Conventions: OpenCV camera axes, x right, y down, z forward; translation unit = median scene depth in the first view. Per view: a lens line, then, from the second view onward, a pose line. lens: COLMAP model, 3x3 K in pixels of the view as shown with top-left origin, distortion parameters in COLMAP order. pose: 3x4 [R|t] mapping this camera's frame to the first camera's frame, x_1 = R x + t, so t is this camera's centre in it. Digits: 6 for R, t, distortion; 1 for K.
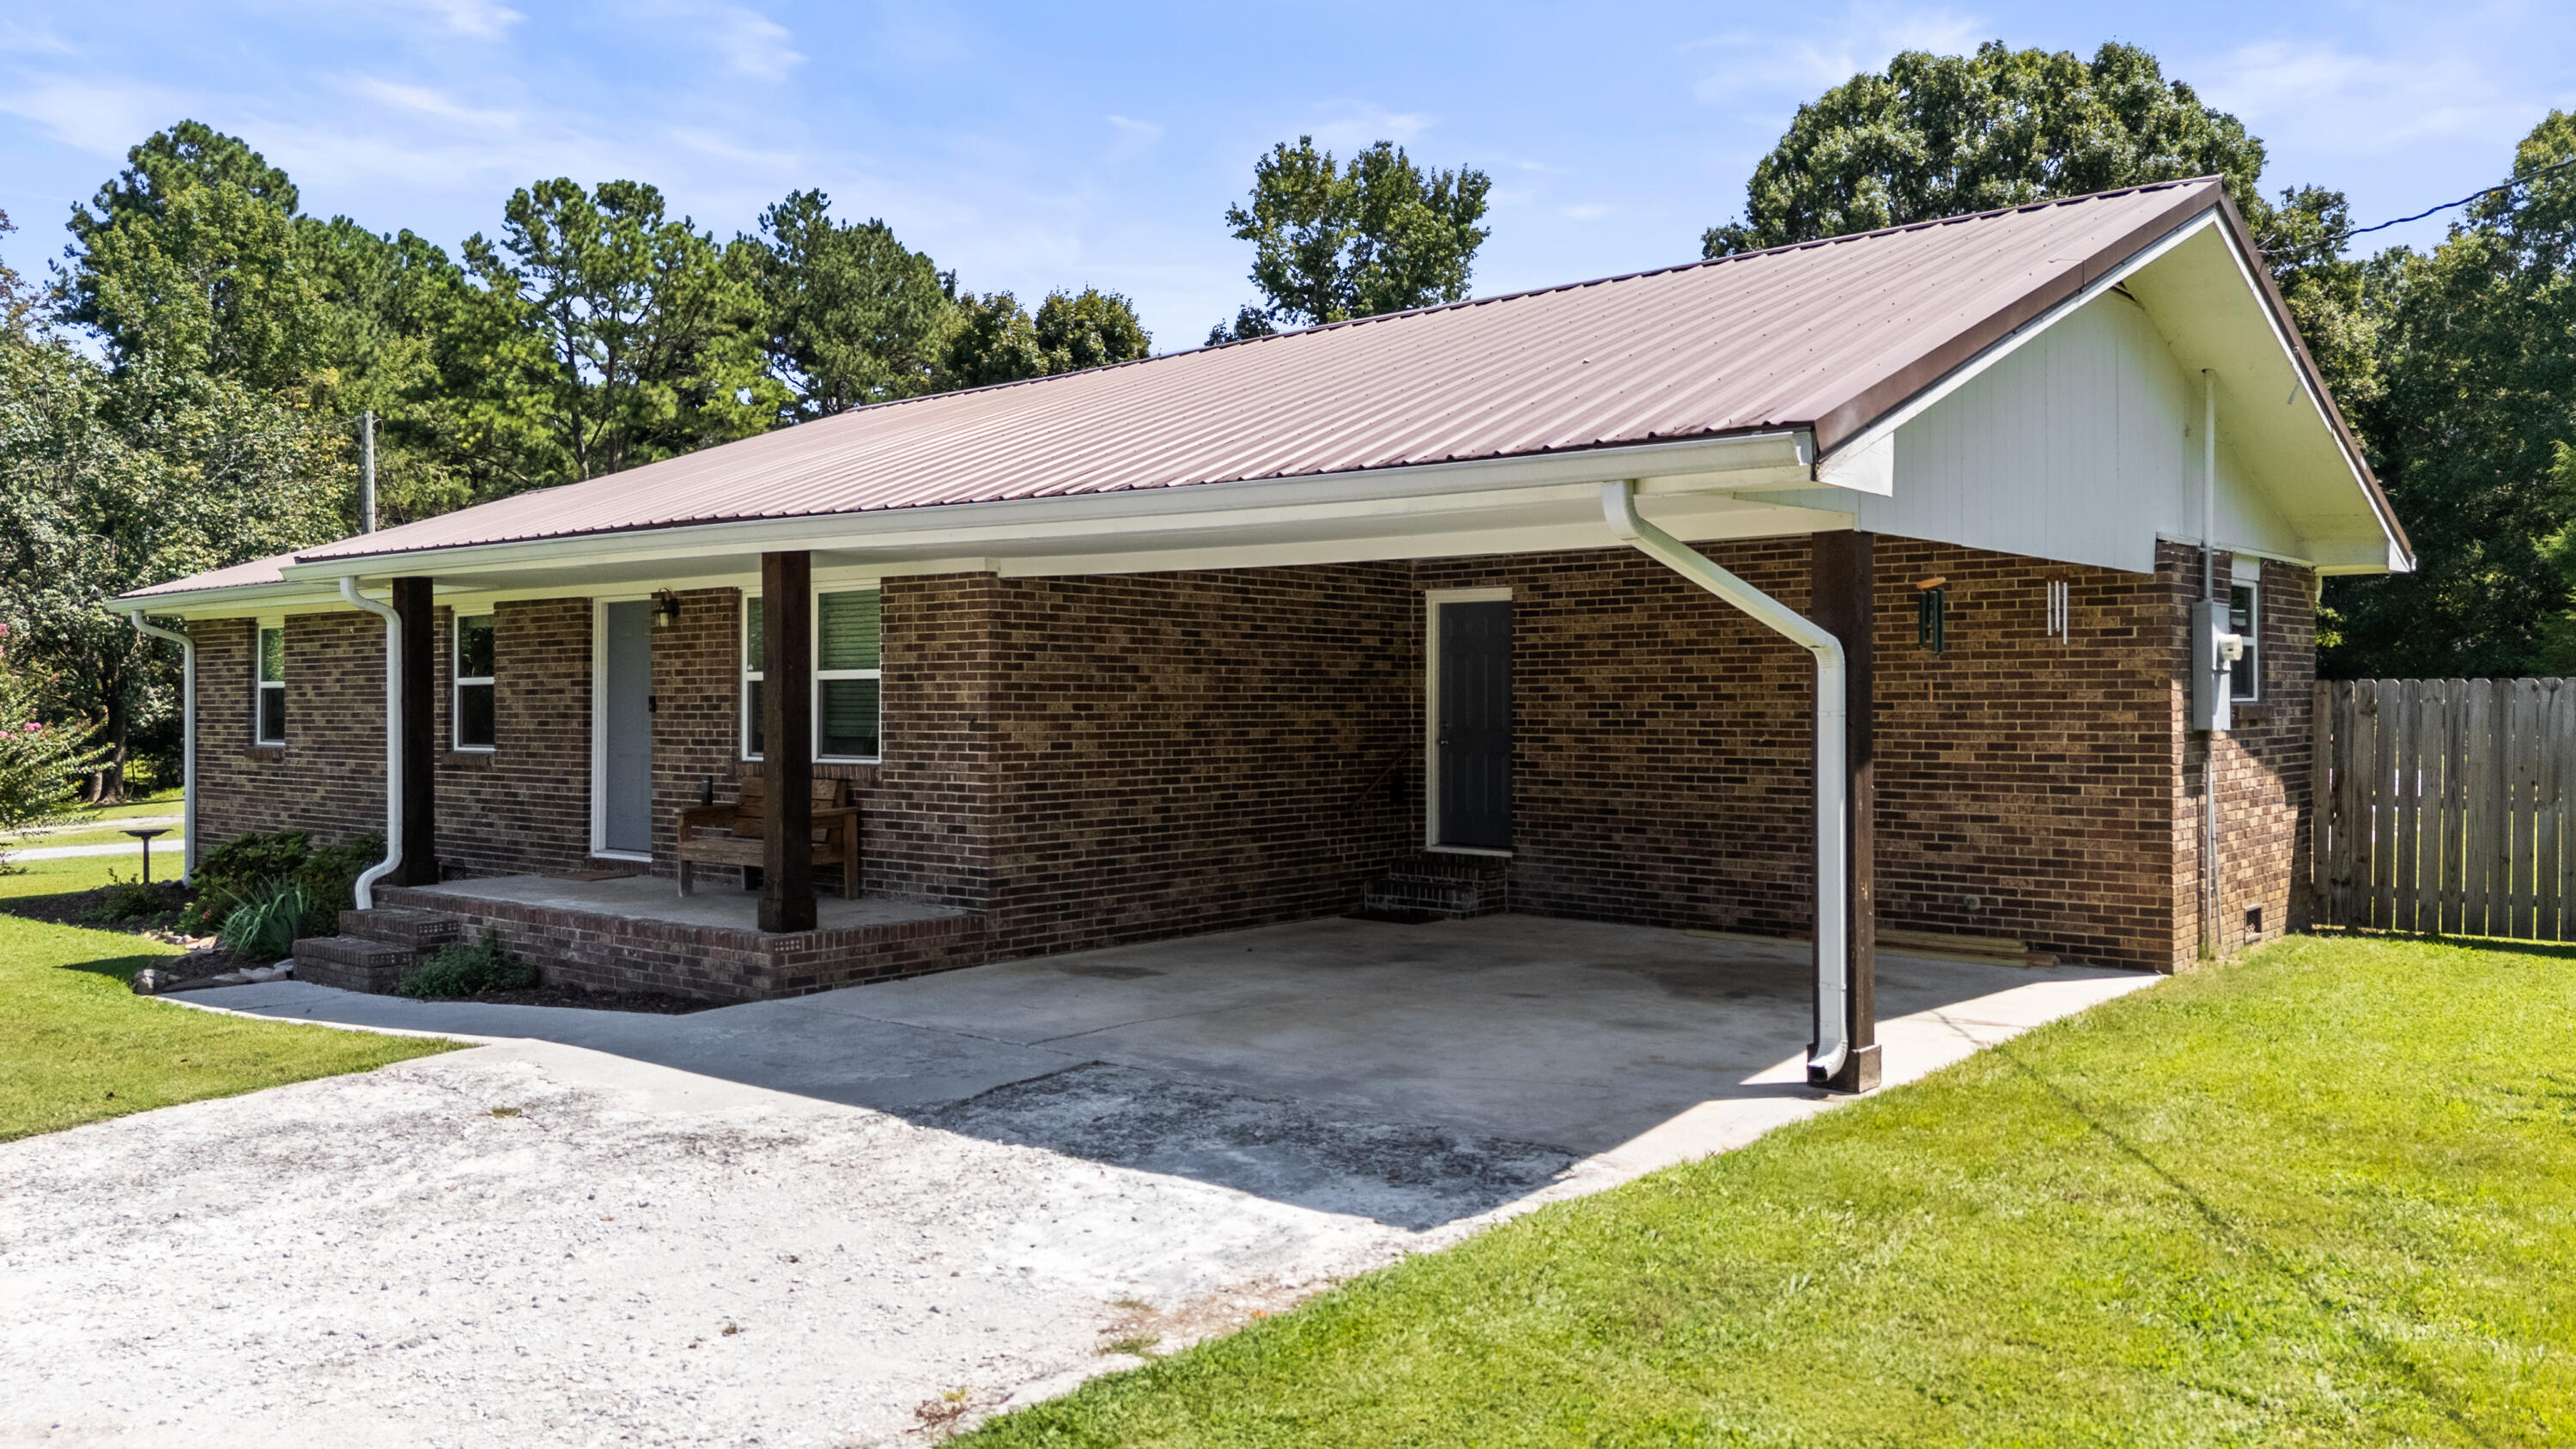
lens RADIAL K [[1918.5, 0, 1288.0], [0, 1918.5, 724.5], [0, 0, 1]] dist [0.077263, -0.076826]
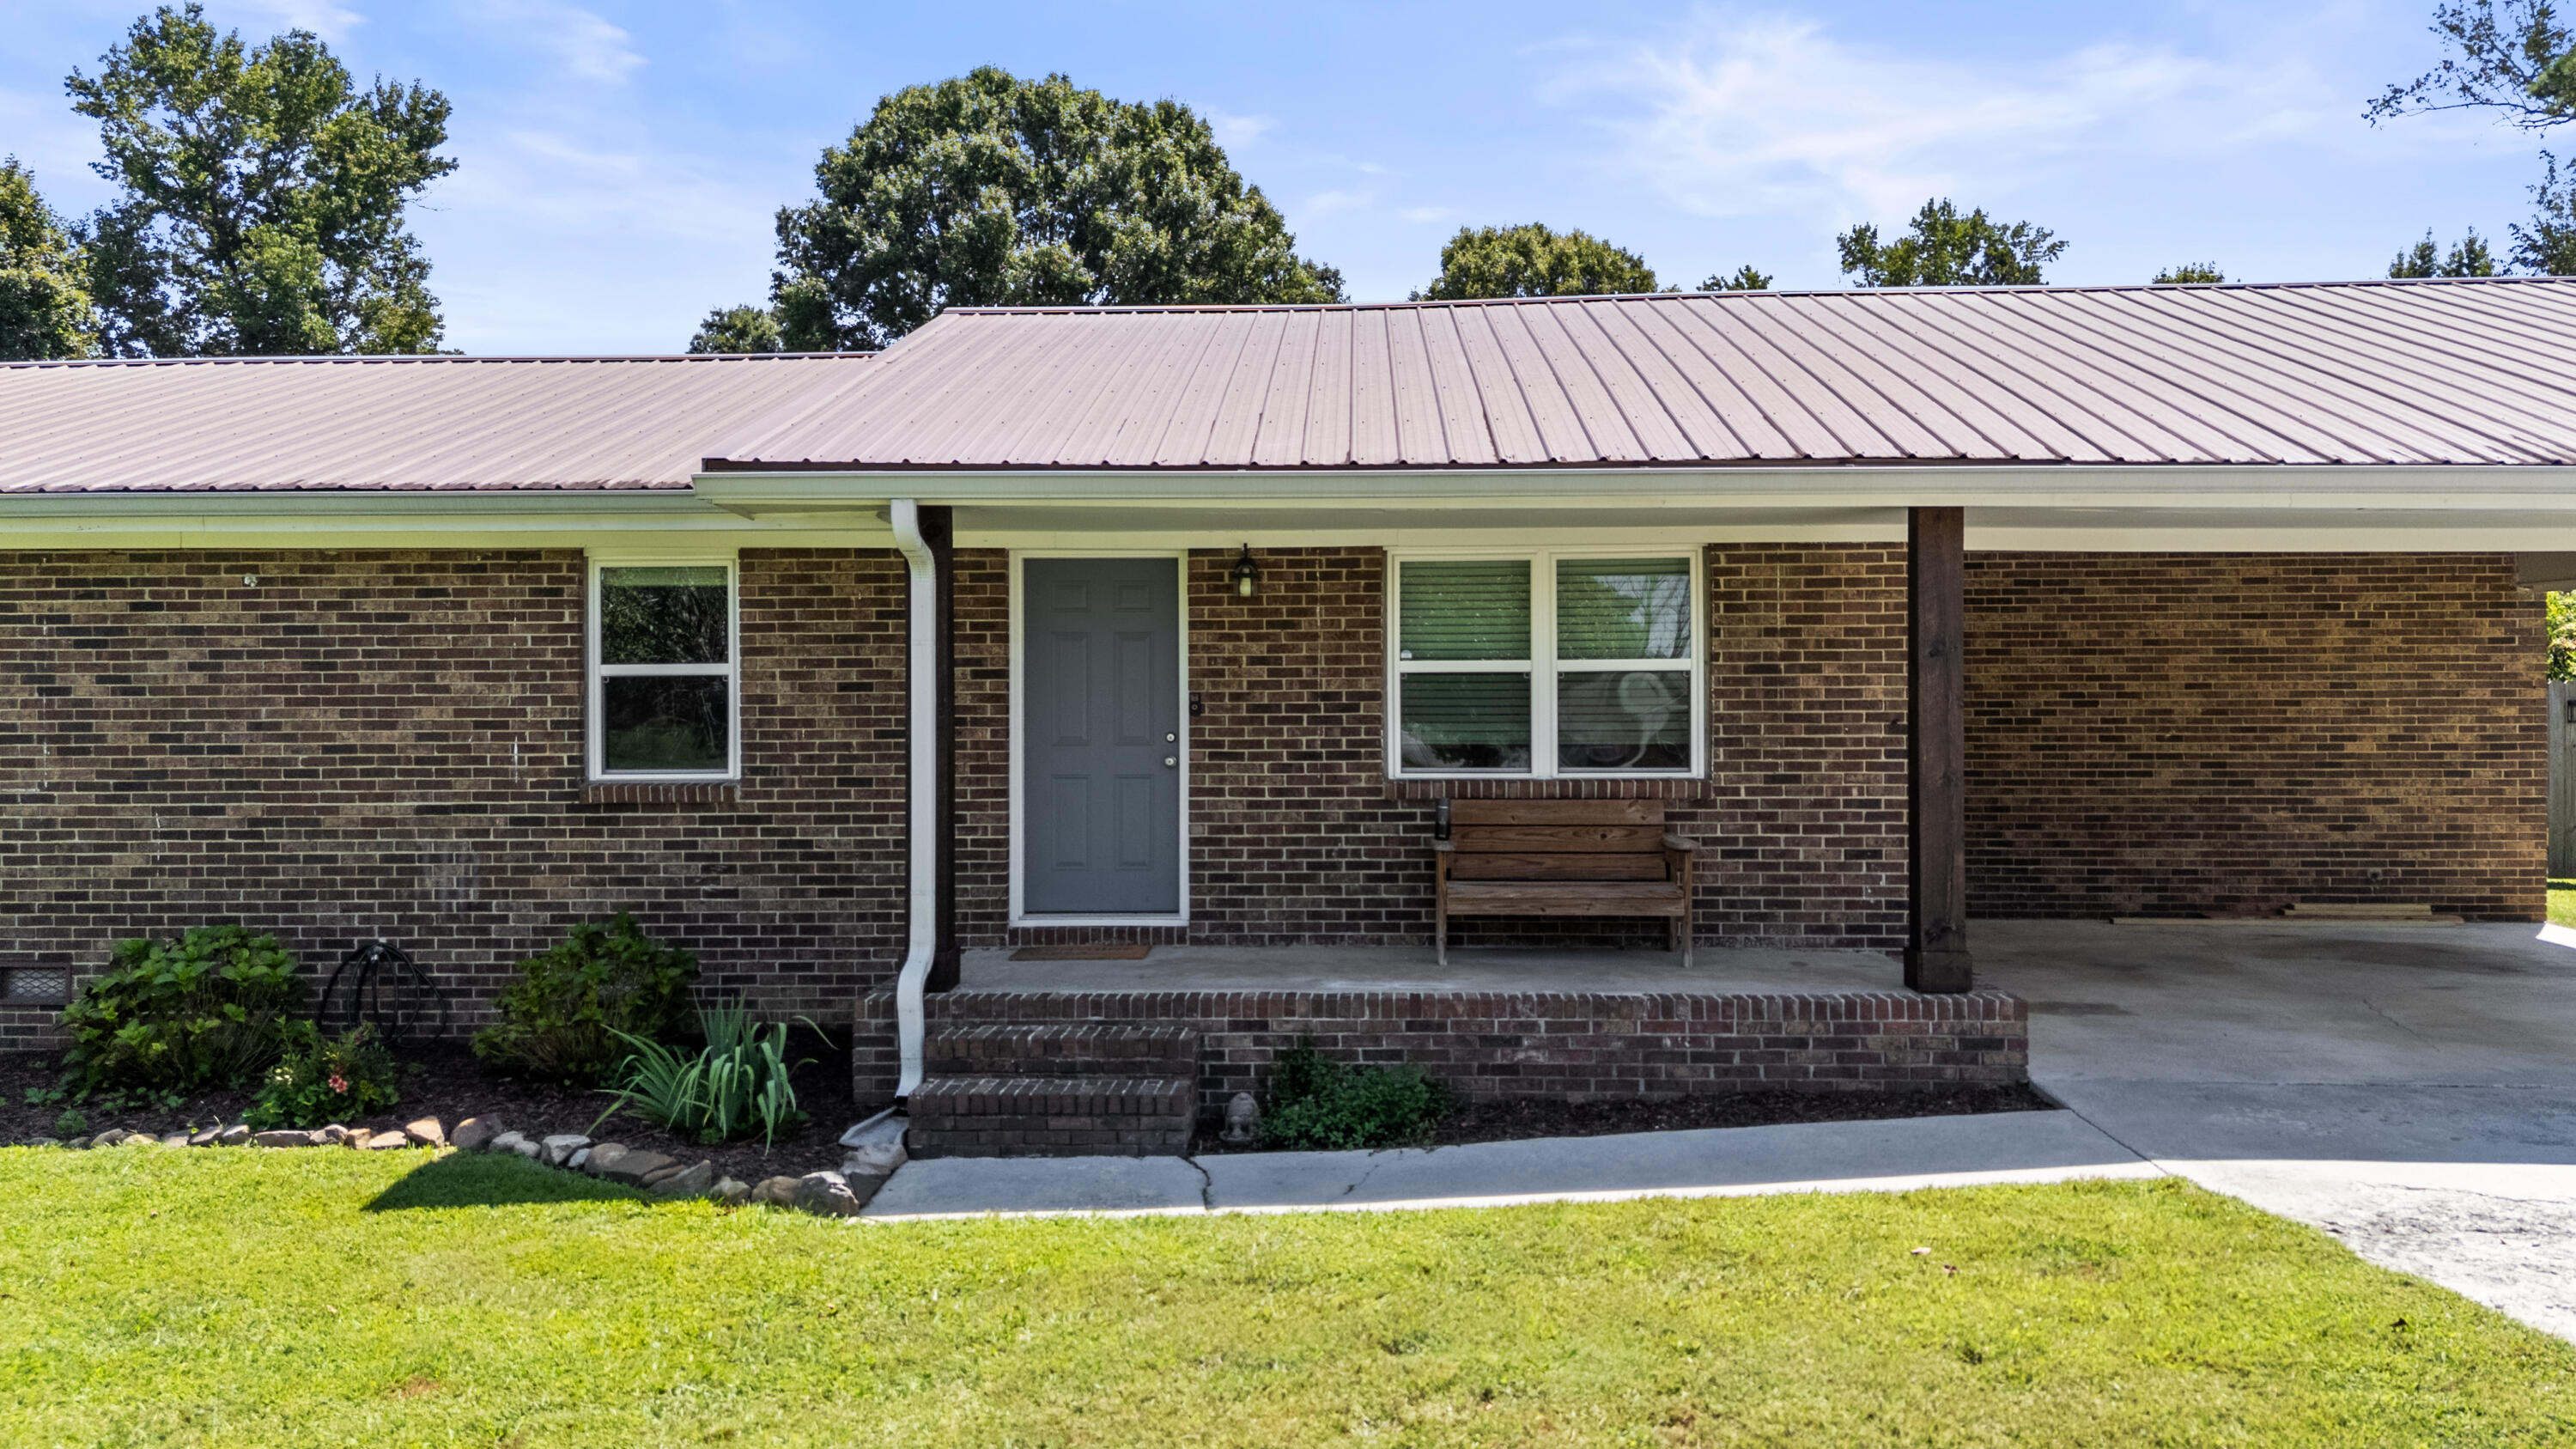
lens RADIAL K [[1918.5, 0, 1288.0], [0, 1918.5, 724.5], [0, 0, 1]] dist [0.077263, -0.076826]
pose [[0.783965, -0.008014, 0.620753, -0.836283], [0.009844, 0.999951, 0.000476, -0.003457], [-0.620727, 0.005737, 0.784006, 0.479303]]
